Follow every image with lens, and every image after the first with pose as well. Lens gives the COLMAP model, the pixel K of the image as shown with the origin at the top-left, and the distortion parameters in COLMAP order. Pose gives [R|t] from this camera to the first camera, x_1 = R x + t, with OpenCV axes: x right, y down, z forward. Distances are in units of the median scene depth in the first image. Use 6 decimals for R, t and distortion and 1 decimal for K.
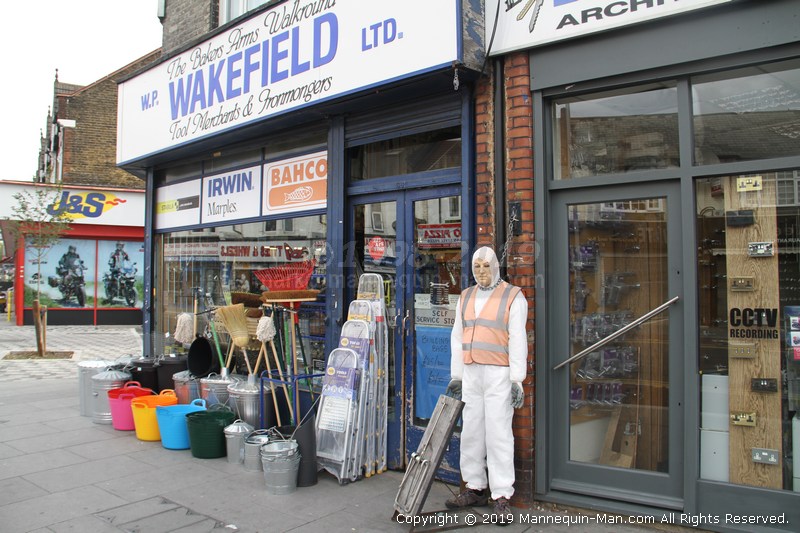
lens RADIAL K [[660.6, 0, 406.3], [0, 660.6, 259.6], [0, 0, 1]] dist [-0.181283, 0.148567]
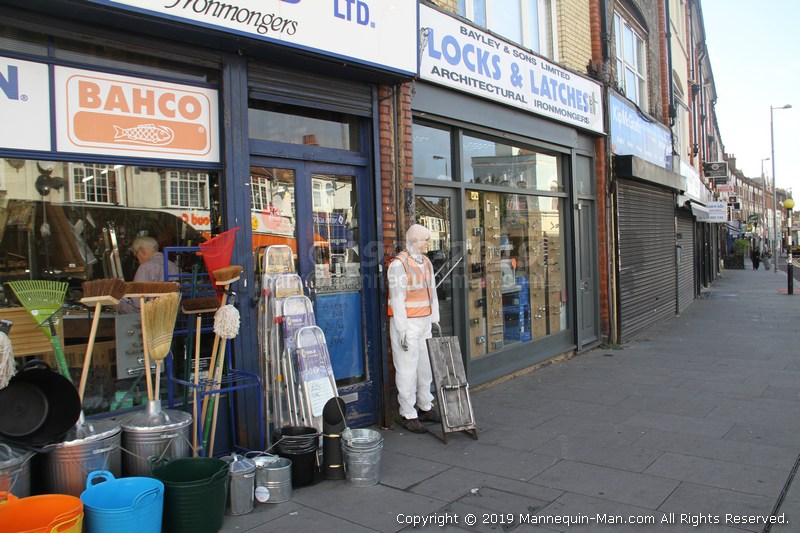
lens RADIAL K [[655.0, 0, 400.0], [0, 655.0, 266.5], [0, 0, 1]] dist [-0.180119, 0.144855]
pose [[0.024362, -0.034001, 0.999125, -0.982477], [-0.013042, 0.999326, 0.034325, 0.017905], [-0.999618, -0.013867, 0.023902, 0.832624]]
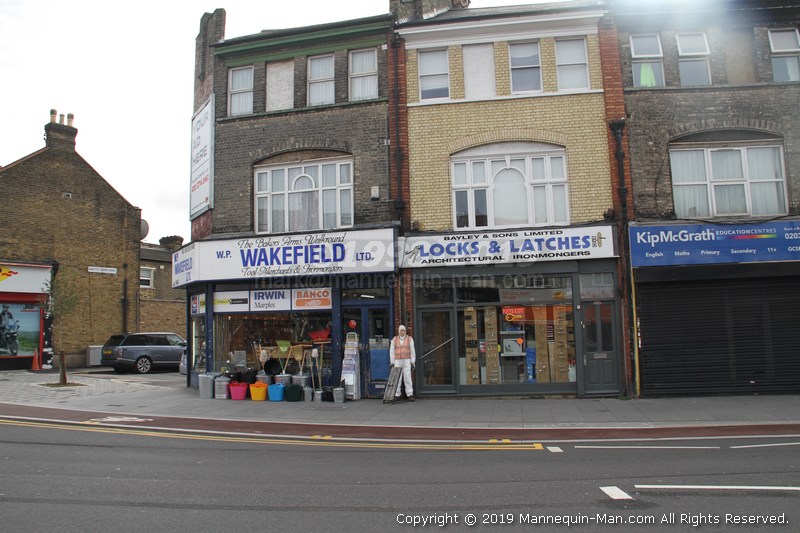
lens RADIAL K [[655.0, 0, 400.0], [0, 655.0, 266.5], [0, 0, 1]] dist [-0.180119, 0.144855]
pose [[0.887173, 0.019609, 0.461020, -1.250683], [0.006334, 0.998485, -0.054658, -0.116758], [-0.461393, 0.051411, 0.885705, -1.751082]]
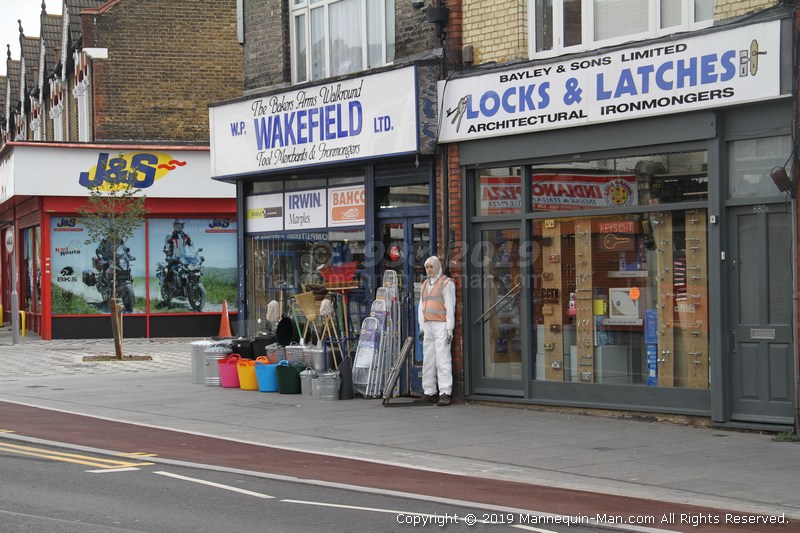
lens RADIAL K [[1675.0, 0, 400.0], [0, 1675.0, 266.5], [0, 0, 1]] dist [0.349580, 0.403105]
pose [[0.968684, -0.015290, -0.247826, 0.968680], [0.024032, 0.999190, 0.032285, -0.117039], [0.247131, -0.037230, 0.968267, -2.874118]]
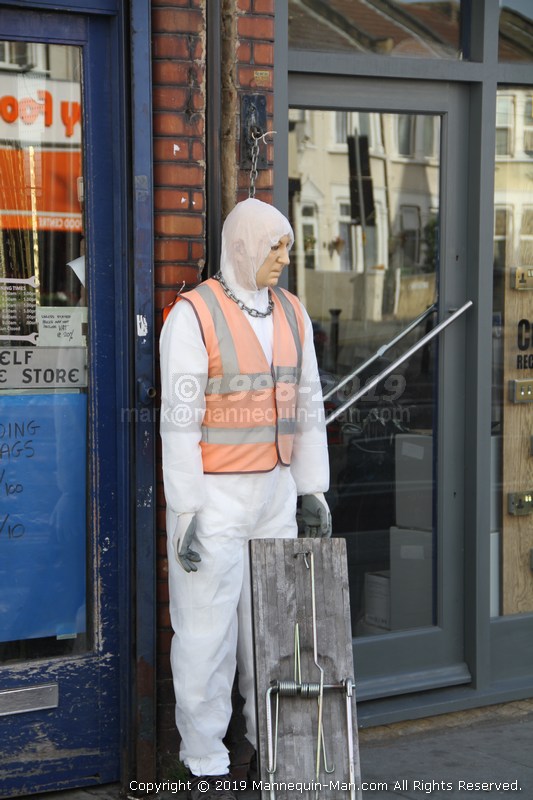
lens RADIAL K [[2114.2, 0, 266.5], [0, 2114.2, 422.1], [0, 0, 1]] dist [0.516437, 0.069316]
pose [[0.242852, -0.084234, 0.966399, -1.048008], [-0.047818, 0.993972, 0.098653, -0.008866], [-0.968884, -0.070169, 0.237361, 0.538741]]
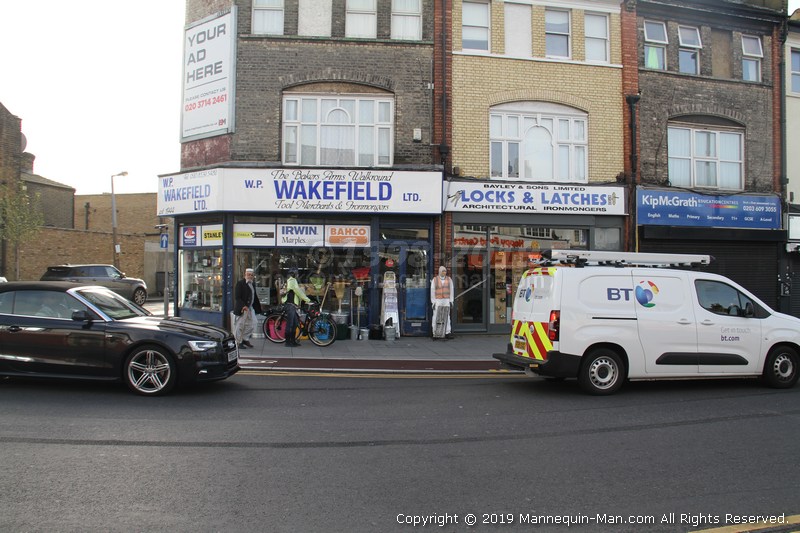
lens RADIAL K [[655.0, 0, 400.0], [0, 655.0, 266.5], [0, 0, 1]] dist [-0.180119, 0.144855]
pose [[0.675926, 0.006145, 0.736944, -2.263646], [-0.041470, 0.998698, 0.029709, -0.094943], [-0.735802, -0.050642, 0.675300, -1.057809]]
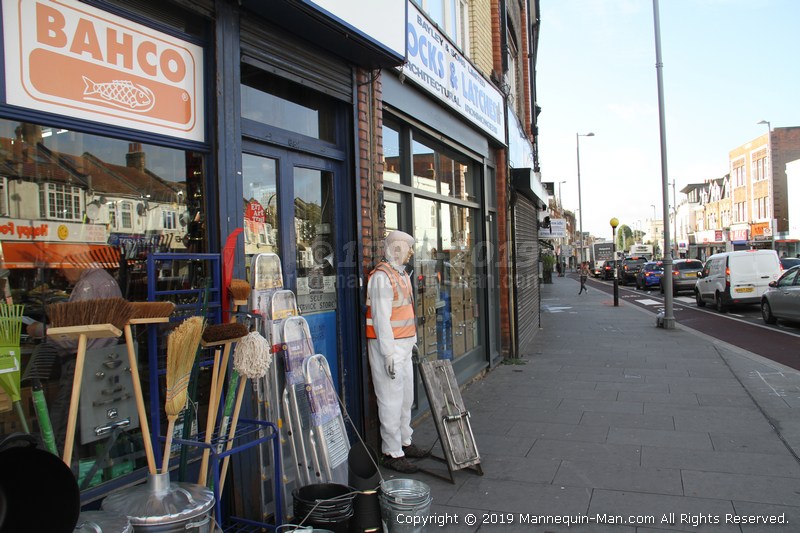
lens RADIAL K [[655.0, 0, 400.0], [0, 655.0, 266.5], [0, 0, 1]] dist [-0.180119, 0.144855]
pose [[-0.278099, -0.008469, 0.960515, -0.799863], [-0.014829, 0.999880, 0.004523, 0.031056], [-0.960438, -0.012985, -0.278191, 1.087940]]
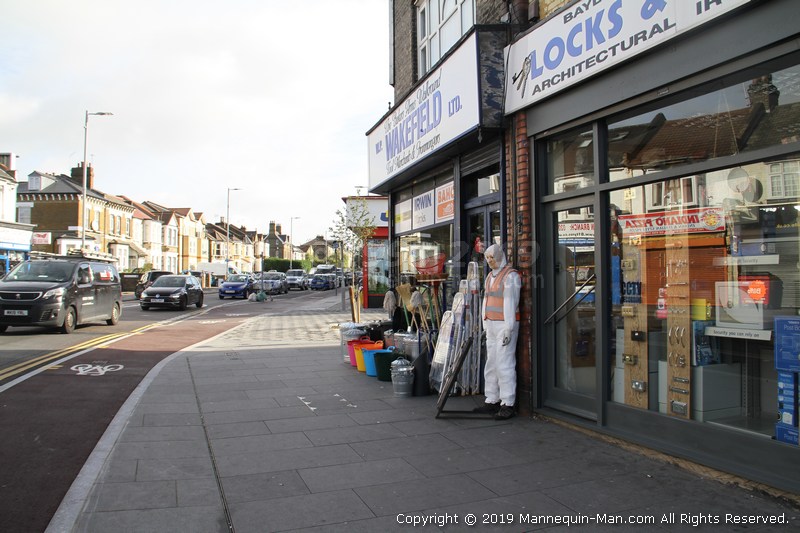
lens RADIAL K [[660.6, 0, 406.3], [0, 660.6, 259.6], [0, 0, 1]] dist [-0.181283, 0.148567]
pose [[0.847583, -0.022270, -0.530195, 0.627233], [0.029718, 0.999543, 0.005524, 0.003239], [0.529829, -0.020438, 0.847858, -0.353577]]
